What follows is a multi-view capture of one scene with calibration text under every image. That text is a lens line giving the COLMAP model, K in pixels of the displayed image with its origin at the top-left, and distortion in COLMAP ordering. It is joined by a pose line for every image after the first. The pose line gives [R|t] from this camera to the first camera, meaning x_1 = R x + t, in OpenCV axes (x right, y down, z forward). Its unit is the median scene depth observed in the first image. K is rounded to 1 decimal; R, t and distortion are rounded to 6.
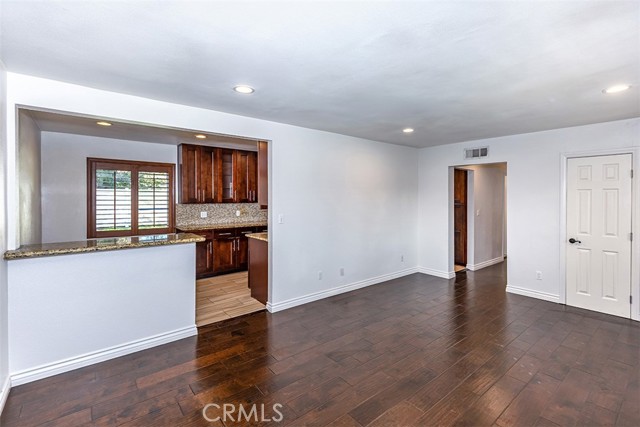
lens RADIAL K [[297.3, 0, 332.2], [0, 297.3, 200.6], [0, 0, 1]] dist [0.001491, 0.000202]
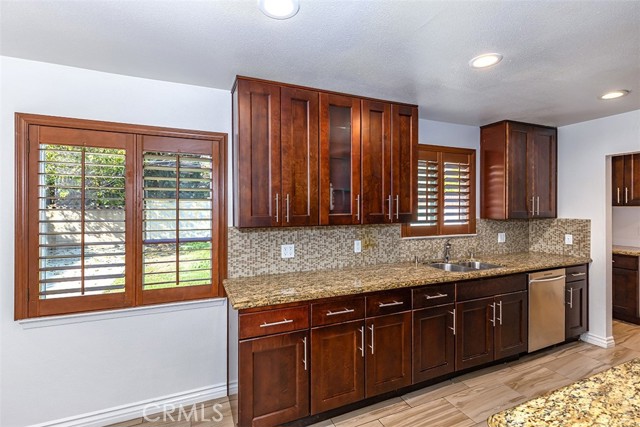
lens RADIAL K [[288.4, 0, 318.0], [0, 288.4, 211.1], [0, 0, 1]] dist [-0.001460, -0.000212]
pose [[0.951359, 0.000571, -0.308083, -0.274293], [-0.001536, 0.999995, -0.002890, -0.012114], [0.308080, 0.003223, 0.951355, 0.645008]]
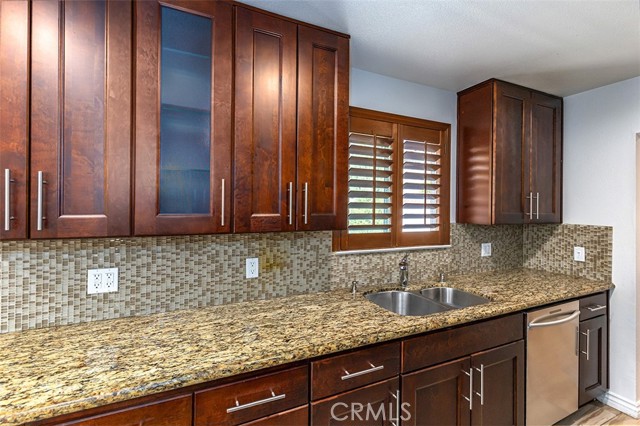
lens RADIAL K [[289.3, 0, 318.5], [0, 289.3, 207.9], [0, 0, 1]] dist [0.001099, 0.000028]
pose [[0.961389, 0.010268, -0.275000, -0.211797], [-0.014172, 0.999825, -0.012212, -0.012903], [0.274826, 0.015638, 0.961367, 0.870617]]
